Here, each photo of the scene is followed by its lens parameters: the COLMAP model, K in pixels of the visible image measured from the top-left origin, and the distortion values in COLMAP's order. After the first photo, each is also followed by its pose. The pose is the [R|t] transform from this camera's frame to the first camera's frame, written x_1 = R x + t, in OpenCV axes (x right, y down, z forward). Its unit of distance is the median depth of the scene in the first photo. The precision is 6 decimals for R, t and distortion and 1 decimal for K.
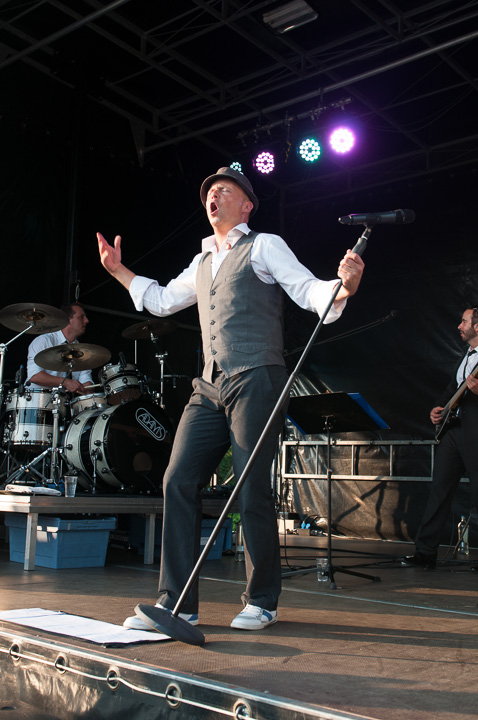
lens RADIAL K [[903.6, 0, 244.8], [0, 903.6, 362.3], [0, 0, 1]] dist [-0.005314, 0.000000]
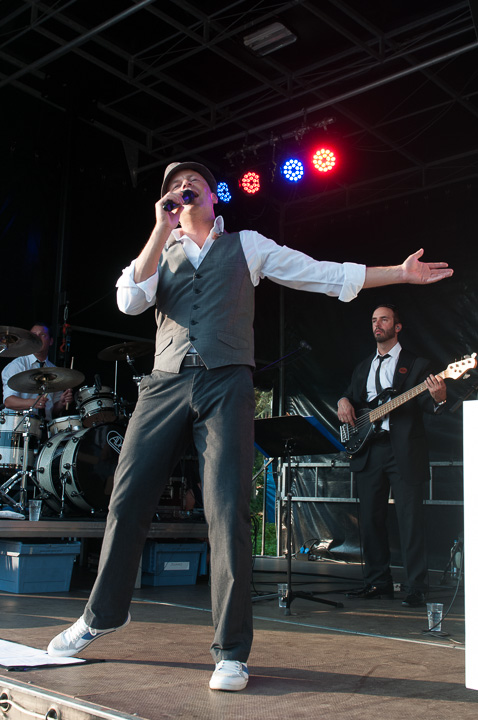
lens RADIAL K [[943.4, 0, 274.6], [0, 943.4, 329.8], [0, 0, 1]] dist [-0.011752, 0.000000]
pose [[0.999470, -0.006827, -0.031821, 0.084049], [0.005194, 0.998678, -0.051130, -0.005536], [0.032128, 0.050938, 0.998185, -0.031659]]
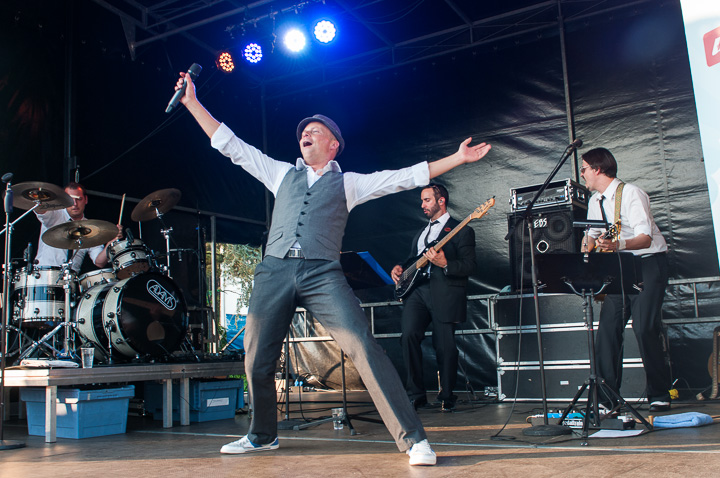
lens RADIAL K [[756.8, 0, 358.4], [0, 756.8, 259.6], [0, 0, 1]] dist [-0.040256, 0.000000]
pose [[0.979853, -0.043286, 0.194971, -0.042845], [0.041433, 0.999049, 0.013575, 0.021904], [-0.195373, -0.005223, 0.980715, 0.084989]]
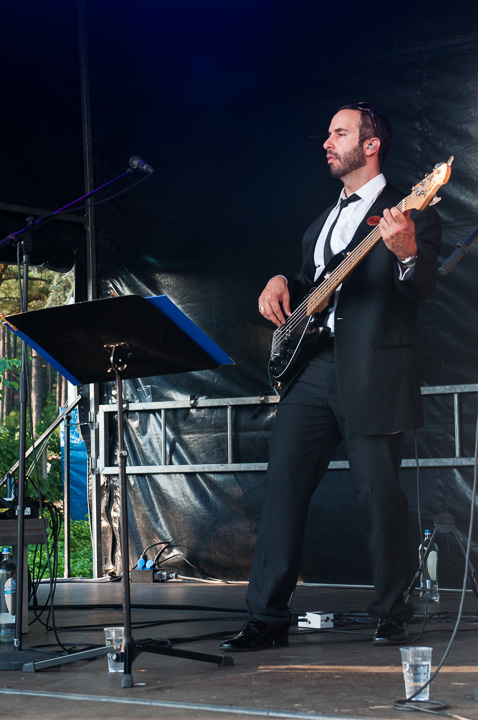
lens RADIAL K [[1649.1, 0, 283.2], [0, 1649.1, 370.4], [0, 0, 1]] dist [0.088313, 0.000000]
pose [[0.994633, -0.041577, 0.094743, 0.073796], [0.035673, 0.997364, 0.063183, 0.014502], [-0.097120, -0.059465, 0.993495, 0.062154]]
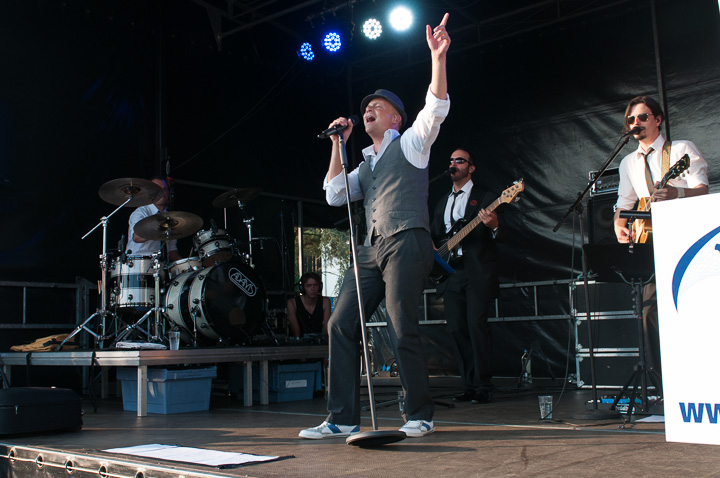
lens RADIAL K [[841.7, 0, 356.9], [0, 841.7, 246.6], [0, 0, 1]] dist [-0.033963, 0.000000]
pose [[0.997739, -0.053613, 0.040540, -0.002945], [0.052731, 0.998355, 0.022525, 0.007874], [-0.041681, -0.020336, 0.998924, -0.034311]]
